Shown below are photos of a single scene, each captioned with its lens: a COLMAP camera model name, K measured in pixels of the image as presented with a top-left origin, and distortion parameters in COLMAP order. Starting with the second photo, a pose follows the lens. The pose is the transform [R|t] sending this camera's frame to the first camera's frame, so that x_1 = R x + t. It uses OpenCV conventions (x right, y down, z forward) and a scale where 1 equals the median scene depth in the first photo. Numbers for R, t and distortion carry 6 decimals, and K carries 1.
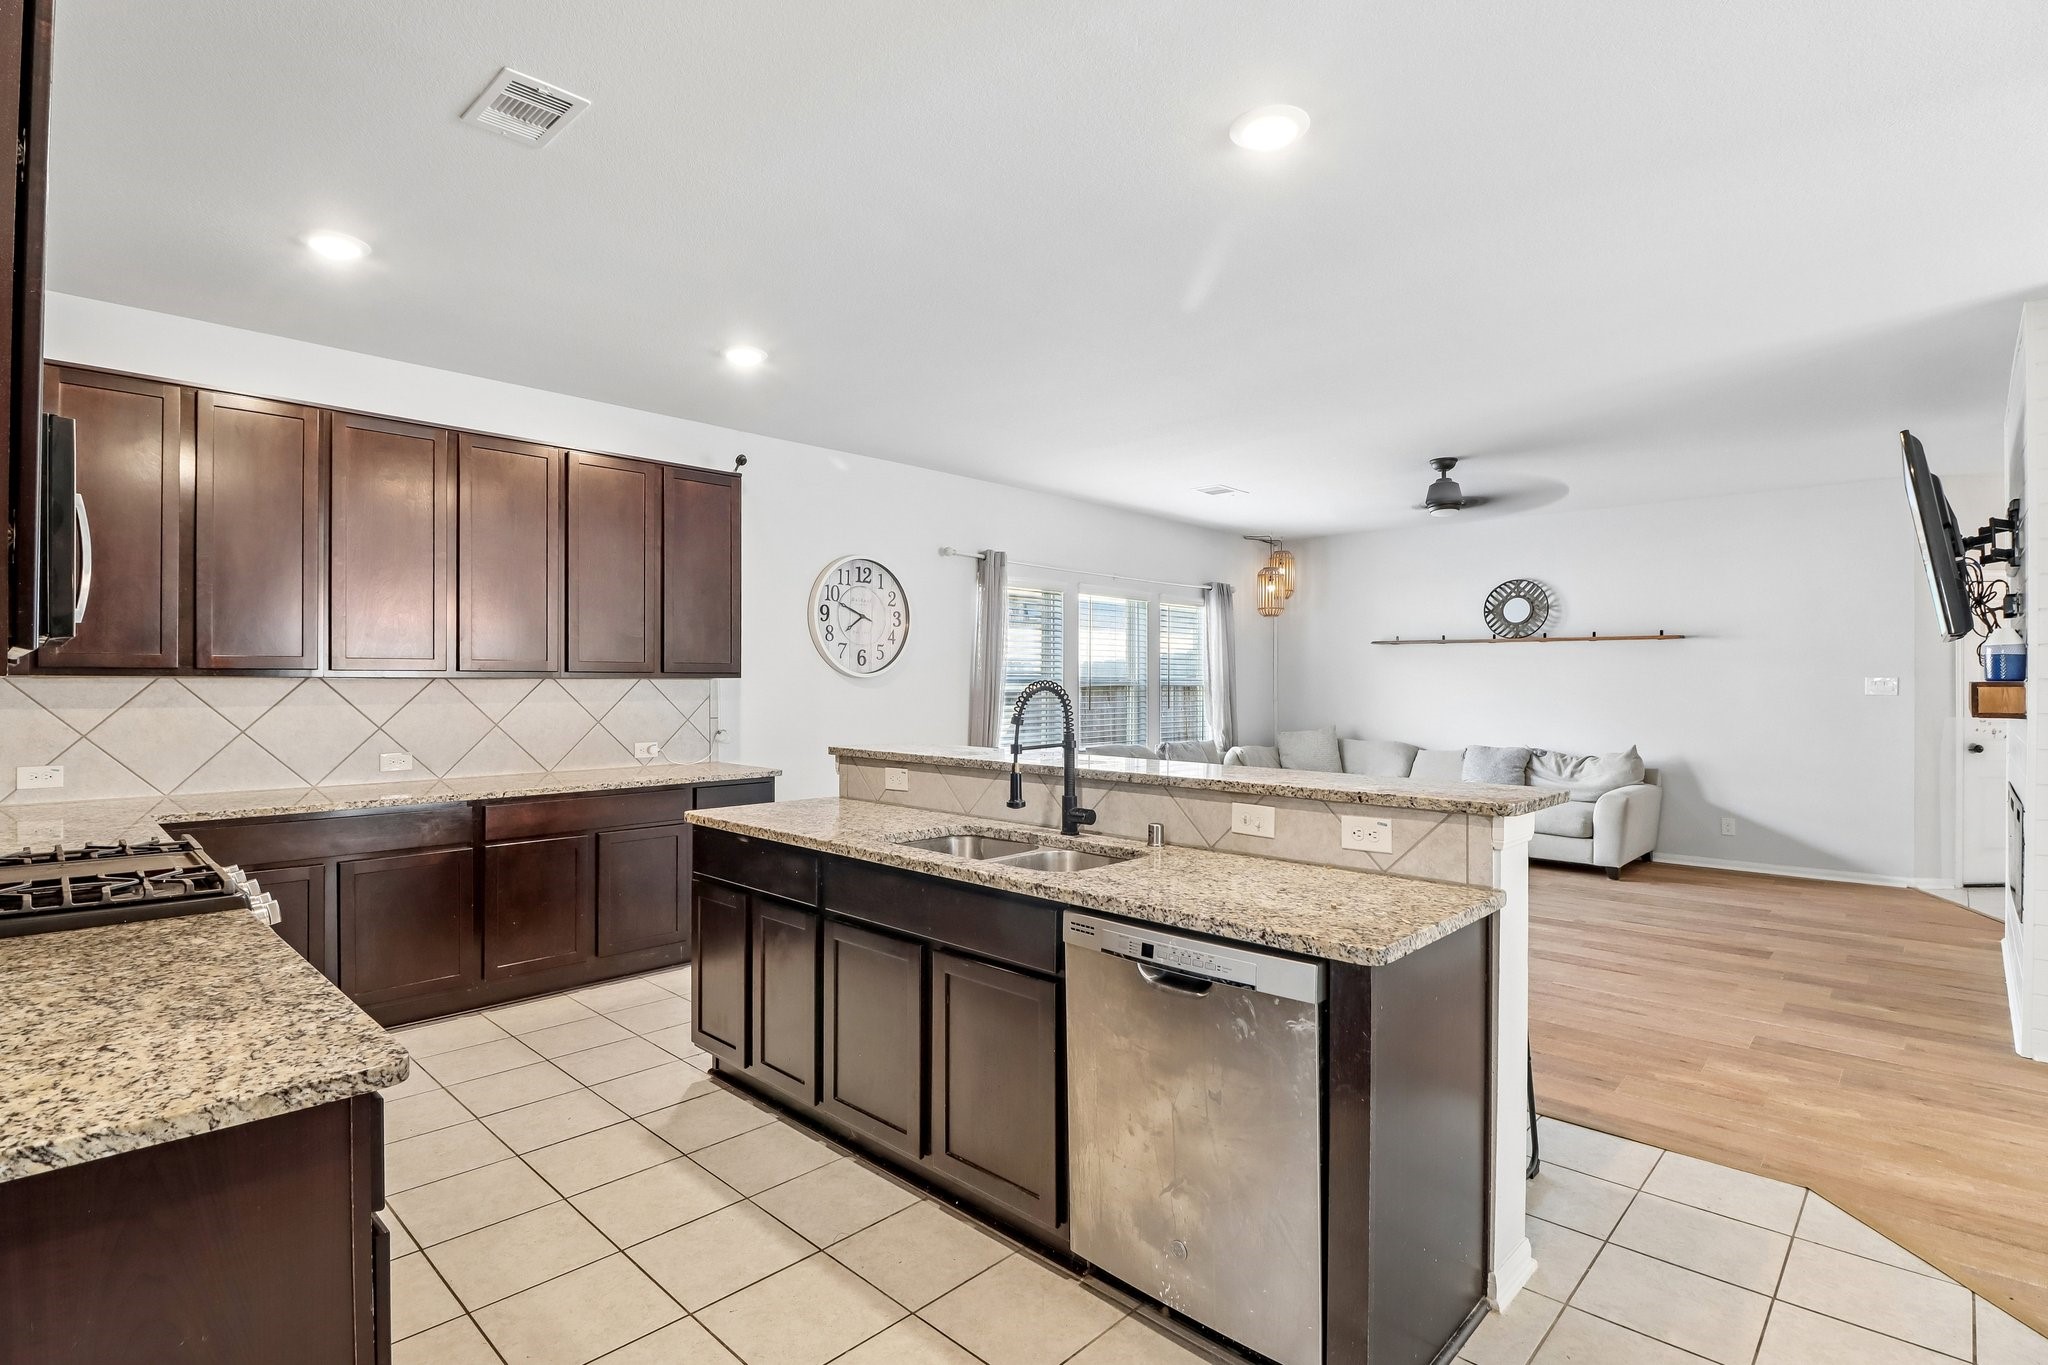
lens RADIAL K [[985.4, 0, 1025.4], [0, 985.4, 676.0], [0, 0, 1]] dist [-0.006966, -0.001295]
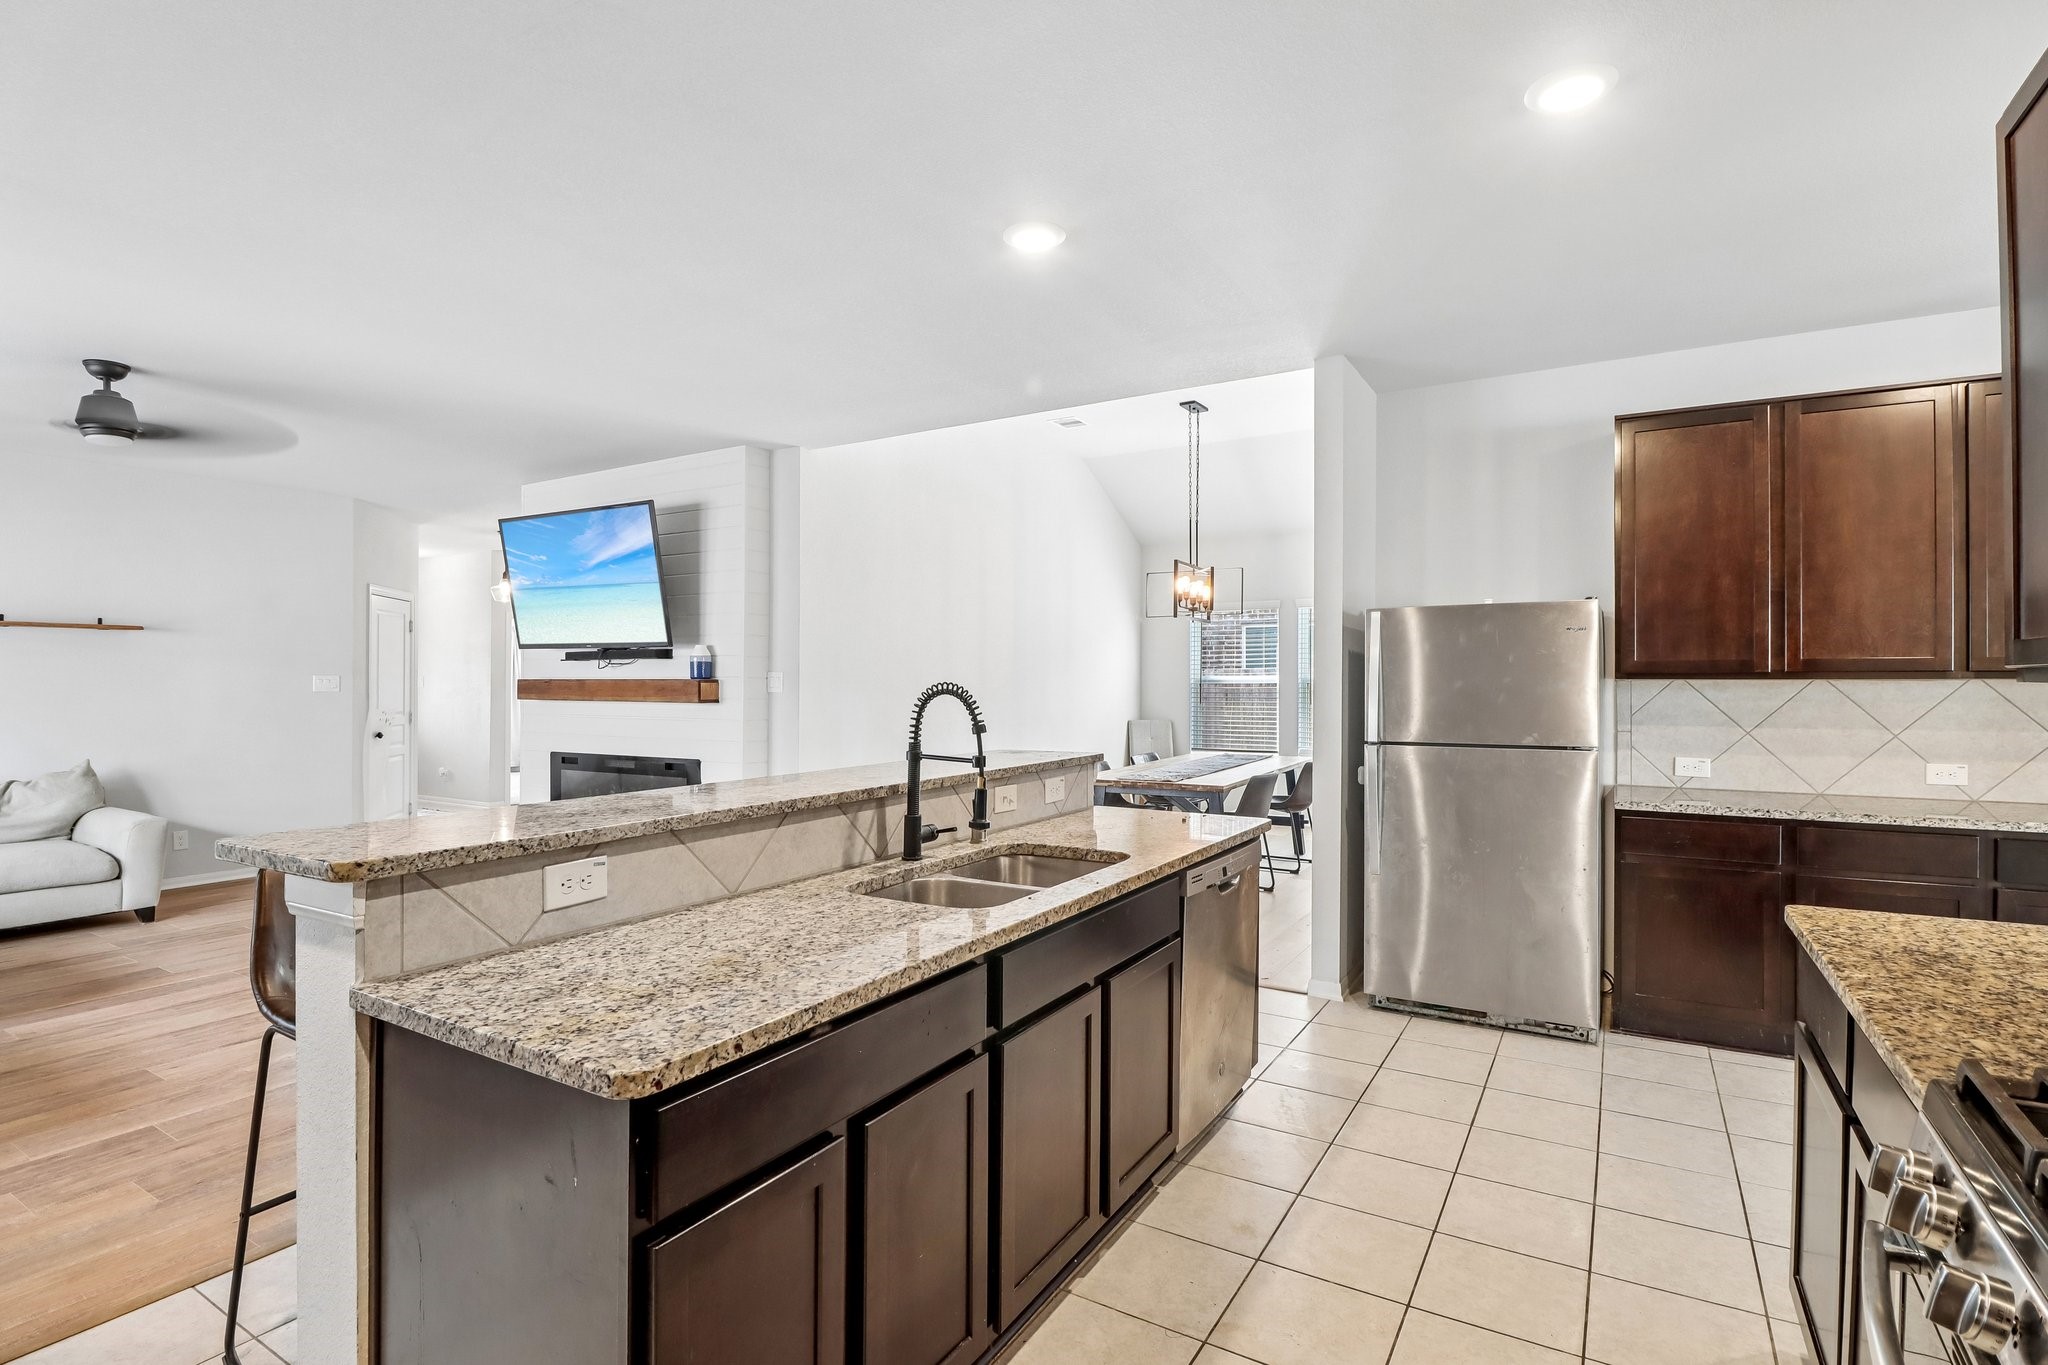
lens RADIAL K [[985.4, 0, 1025.4], [0, 985.4, 676.0], [0, 0, 1]] dist [-0.006966, -0.001295]
pose [[-0.214862, -0.000586, 0.976644, -0.391661], [-0.003278, 0.999995, -0.000121, -0.000473], [-0.976639, -0.003228, -0.214863, 0.518592]]
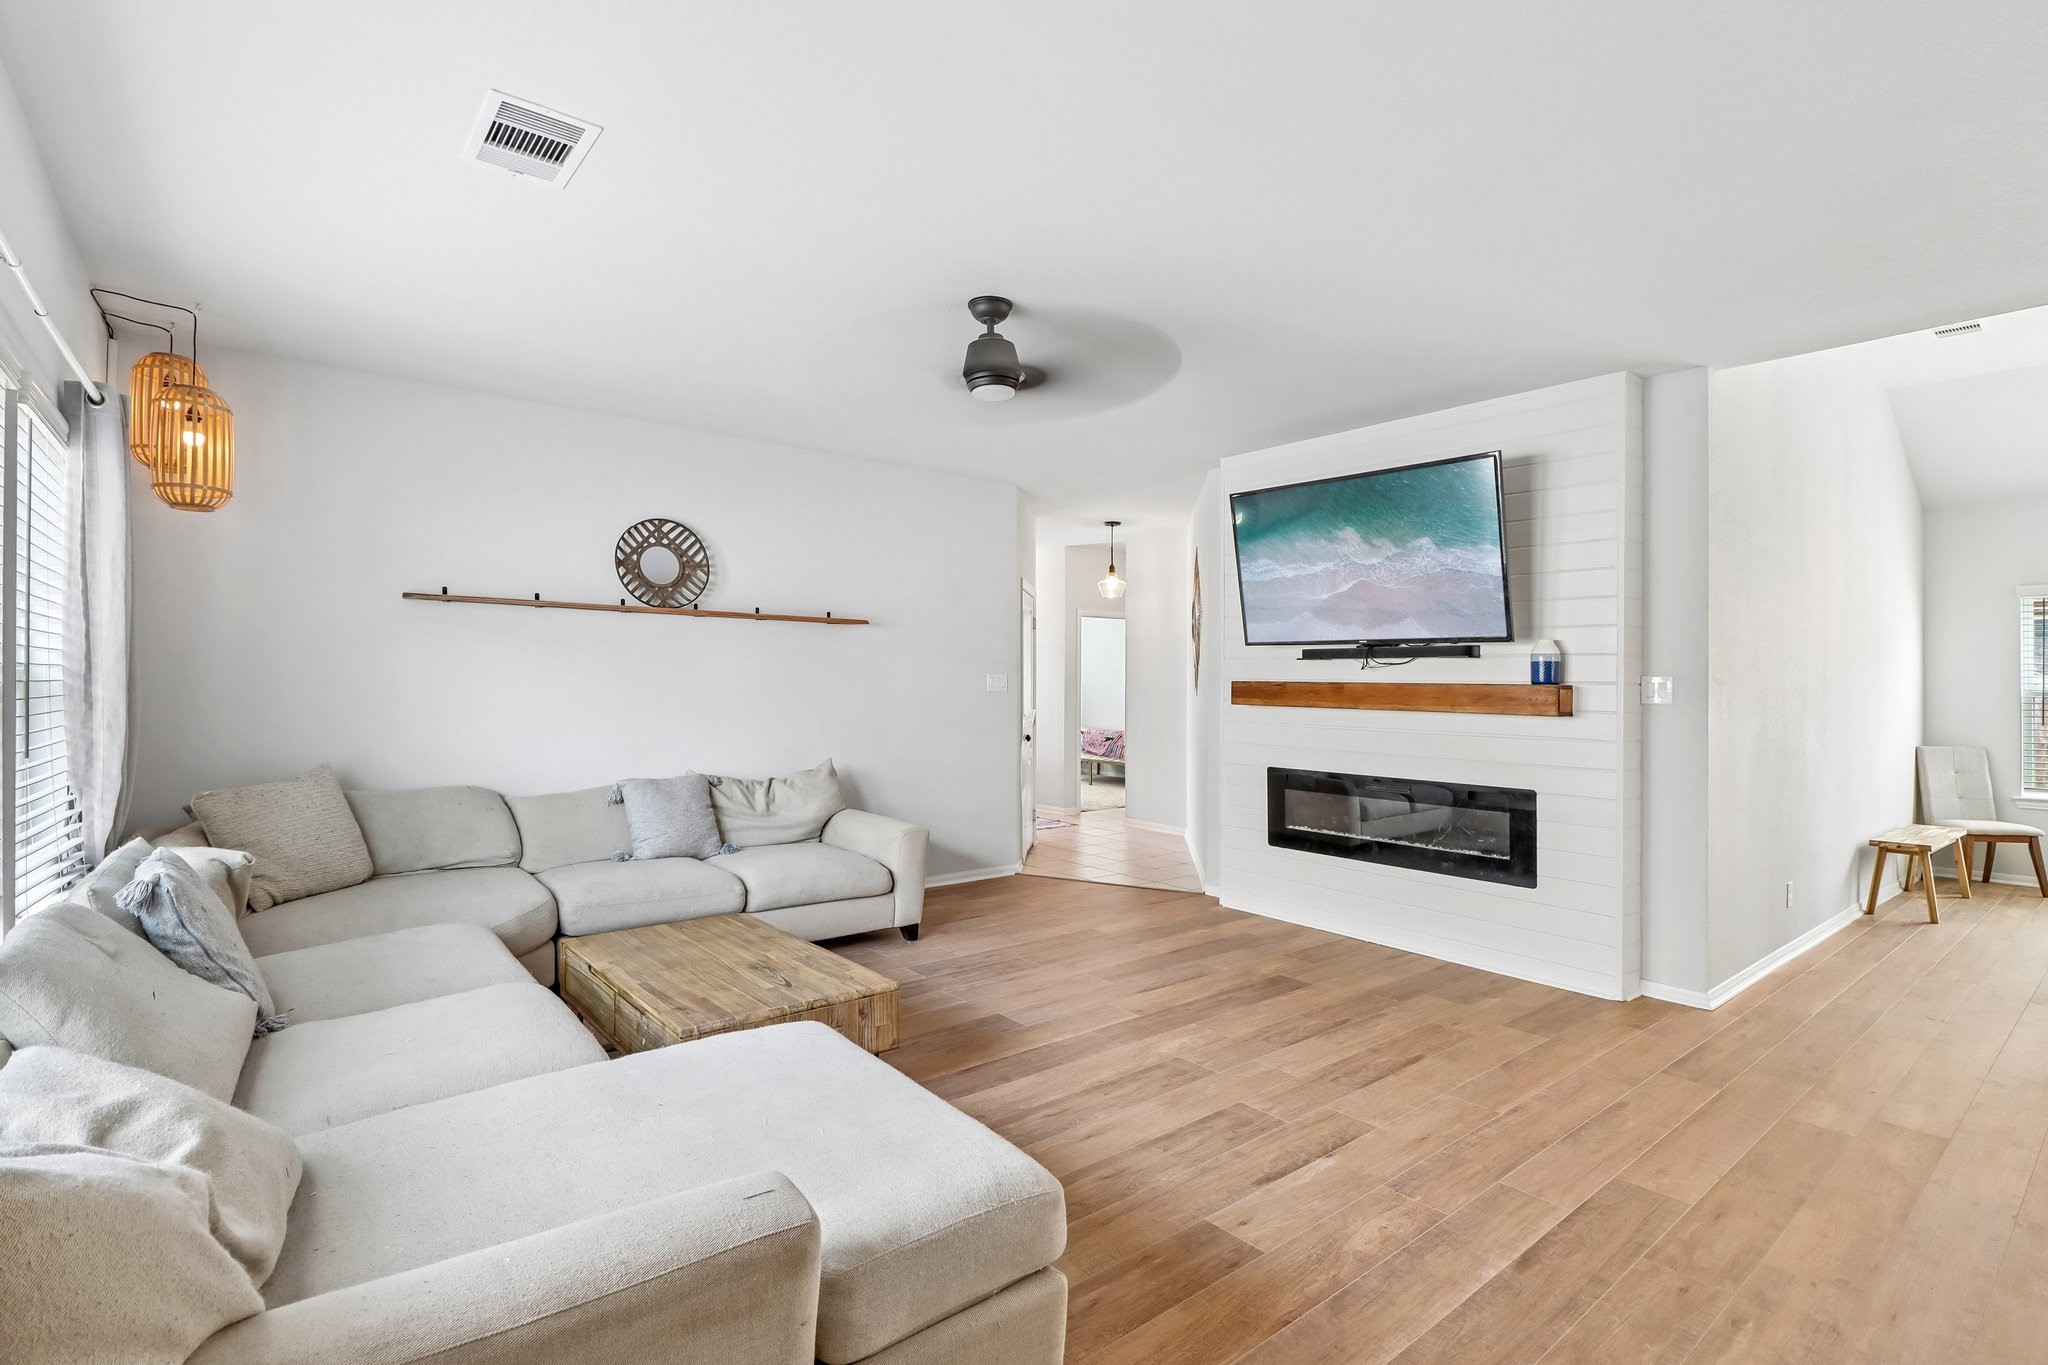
lens RADIAL K [[985.4, 0, 1025.4], [0, 985.4, 676.0], [0, 0, 1]] dist [-0.006966, -0.001295]
pose [[0.136289, 0.001708, 0.990668, -0.152632], [-0.015972, 0.999872, 0.000473, 0.002901], [-0.990540, -0.015887, 0.136299, 0.906376]]
